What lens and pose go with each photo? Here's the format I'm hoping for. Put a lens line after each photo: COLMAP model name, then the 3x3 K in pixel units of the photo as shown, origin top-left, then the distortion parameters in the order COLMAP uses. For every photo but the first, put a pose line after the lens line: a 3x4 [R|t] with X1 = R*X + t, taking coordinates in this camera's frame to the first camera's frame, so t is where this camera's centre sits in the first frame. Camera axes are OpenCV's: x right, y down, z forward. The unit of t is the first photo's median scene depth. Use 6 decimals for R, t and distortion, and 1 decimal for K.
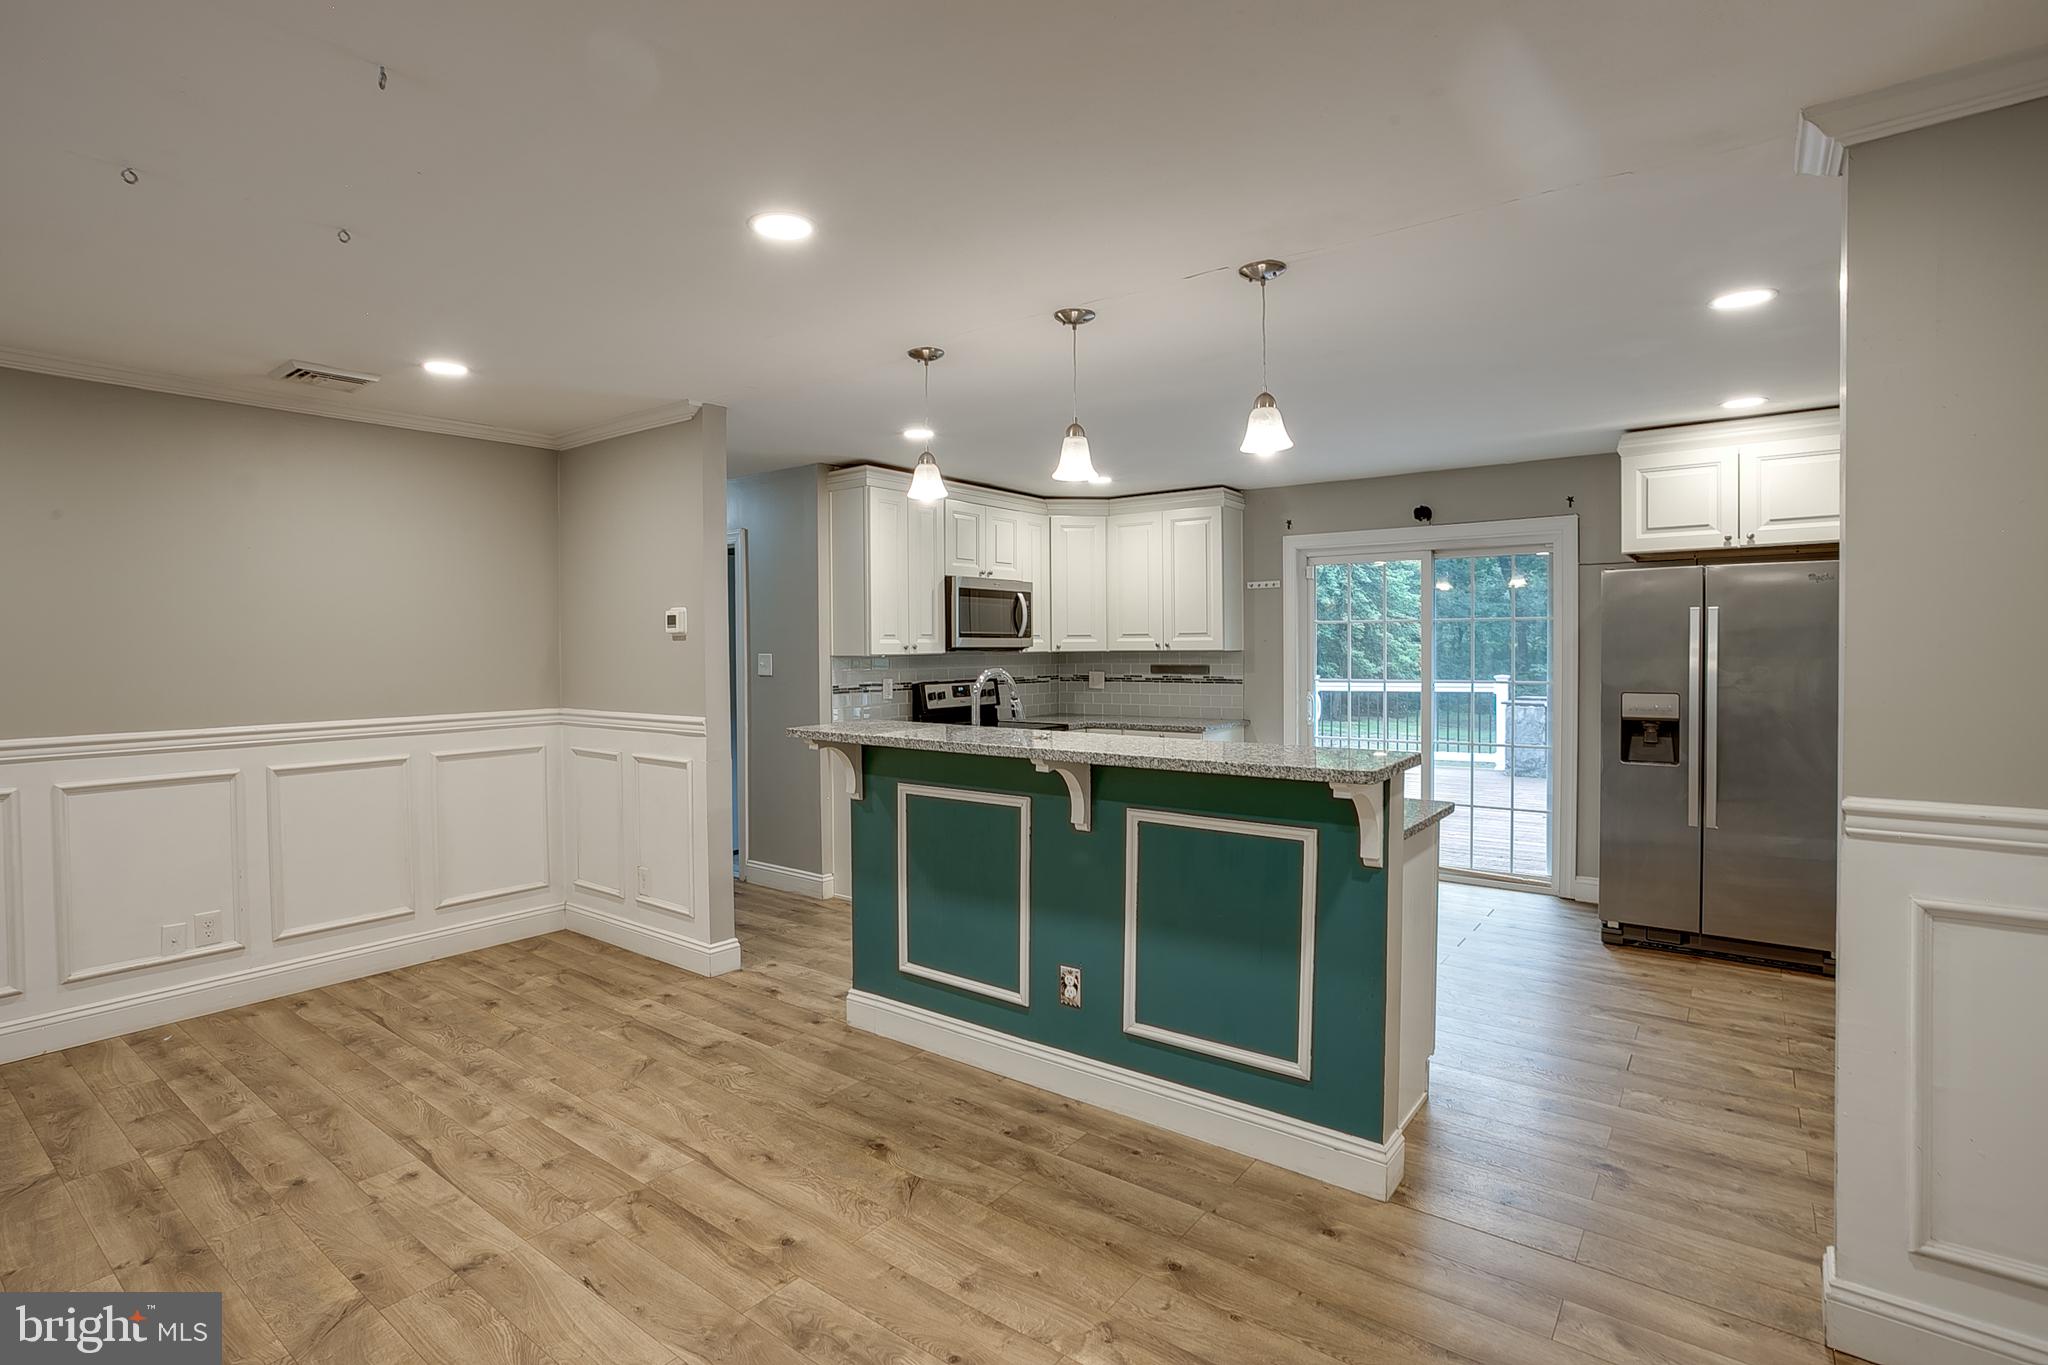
lens RADIAL K [[987.3, 0, 1002.5], [0, 987.3, 666.7], [0, 0, 1]] dist [-0.051910, 0.020277]
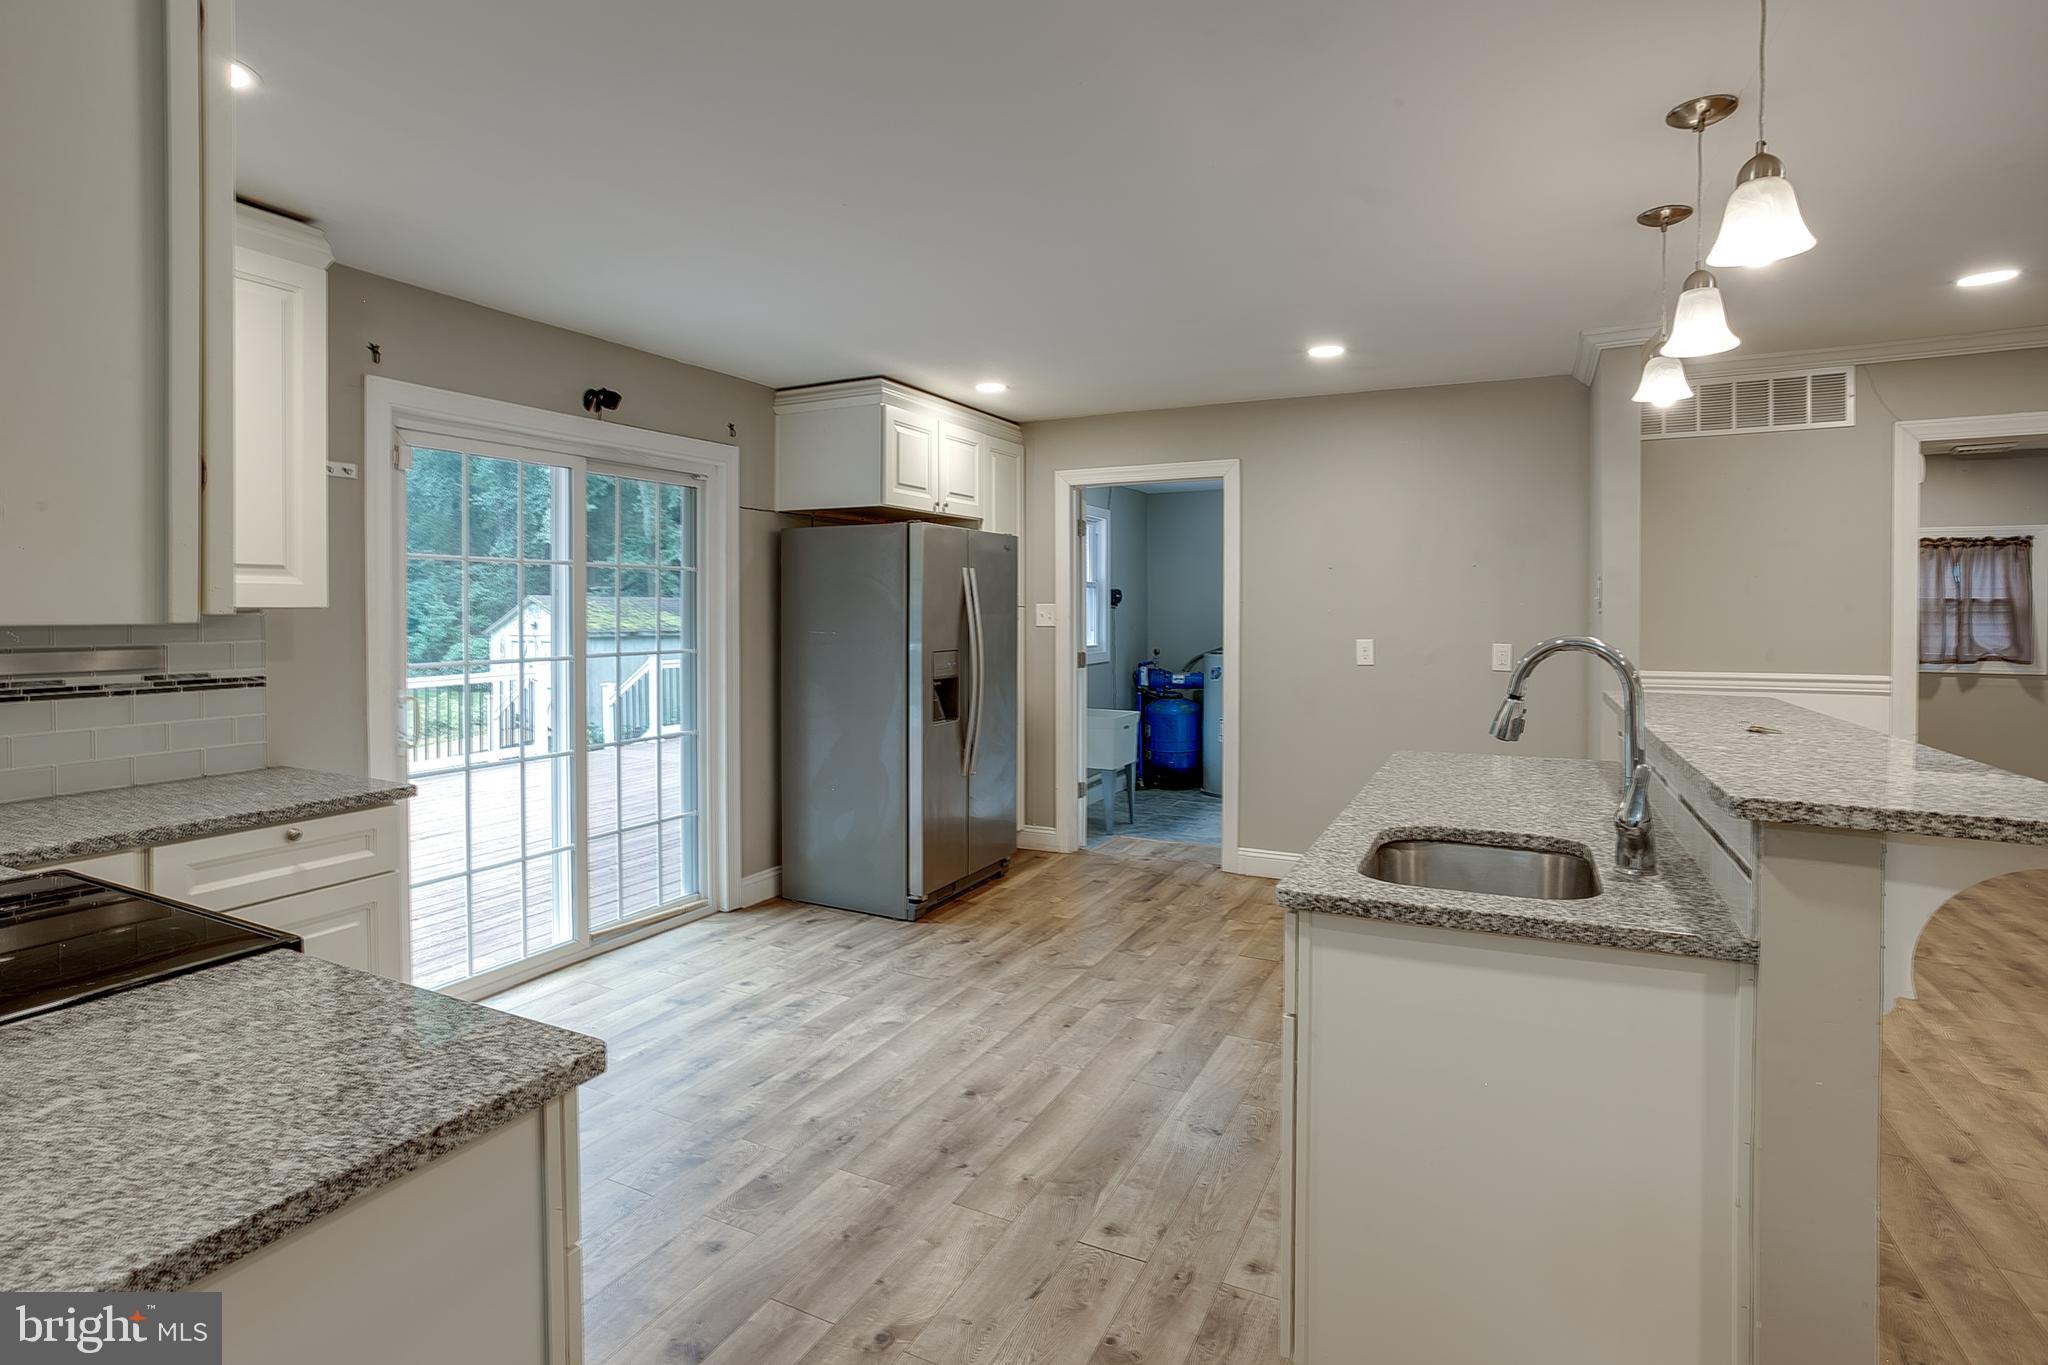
lens RADIAL K [[987.3, 0, 1018.4], [0, 987.3, 618.2], [0, 0, 1]] dist [-0.051910, 0.020277]
pose [[-0.178039, -0.002273, 0.984021, -0.451327], [0.021251, 0.999755, 0.006154, -0.014936], [-0.983794, 0.022007, -0.177947, 1.447285]]
